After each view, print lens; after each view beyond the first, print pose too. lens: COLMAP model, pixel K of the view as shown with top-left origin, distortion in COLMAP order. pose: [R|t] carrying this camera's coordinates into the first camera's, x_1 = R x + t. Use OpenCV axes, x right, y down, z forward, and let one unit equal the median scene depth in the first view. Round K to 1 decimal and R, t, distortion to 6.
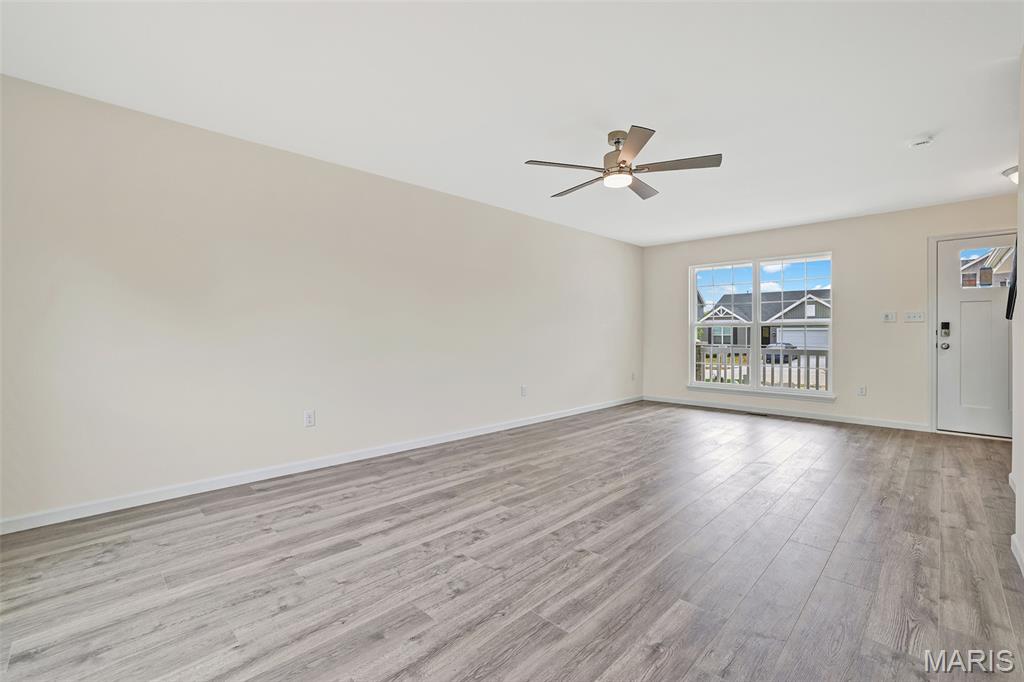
lens RADIAL K [[444.4, 0, 521.9], [0, 444.4, 333.6], [0, 0, 1]] dist [-0.017445, 0.004767]
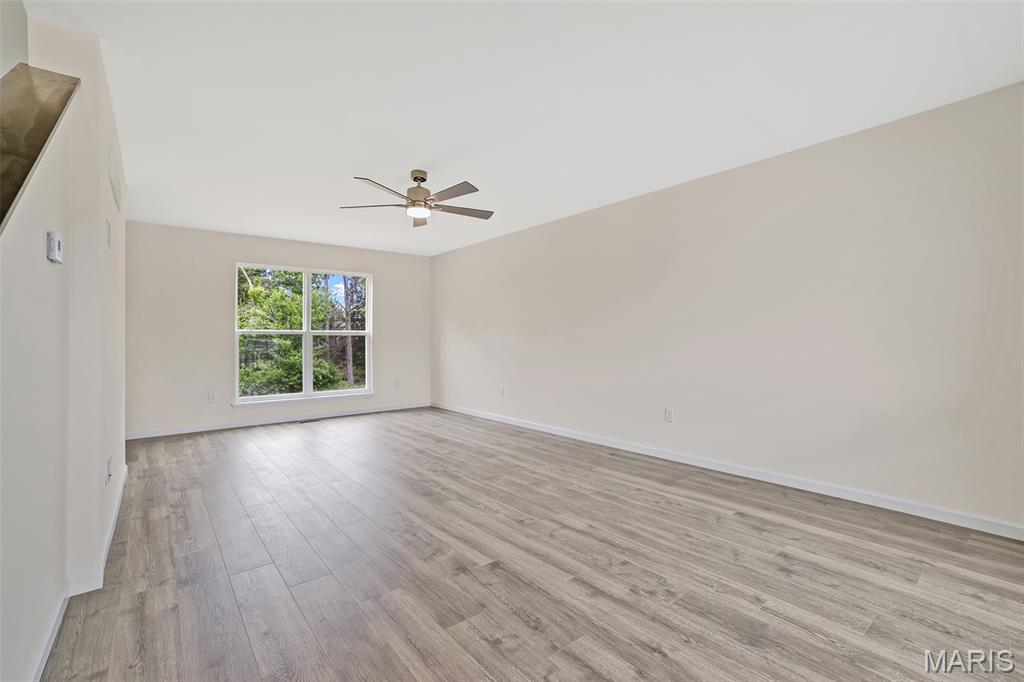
lens RADIAL K [[444.4, 0, 504.0], [0, 444.4, 348.5], [0, 0, 1]] dist [-0.017445, 0.004767]
pose [[-0.136040, 0.016629, -0.990564, 1.643611], [0.004170, 0.999860, 0.016212, -0.000507], [0.990695, -0.001925, -0.136091, 1.686084]]
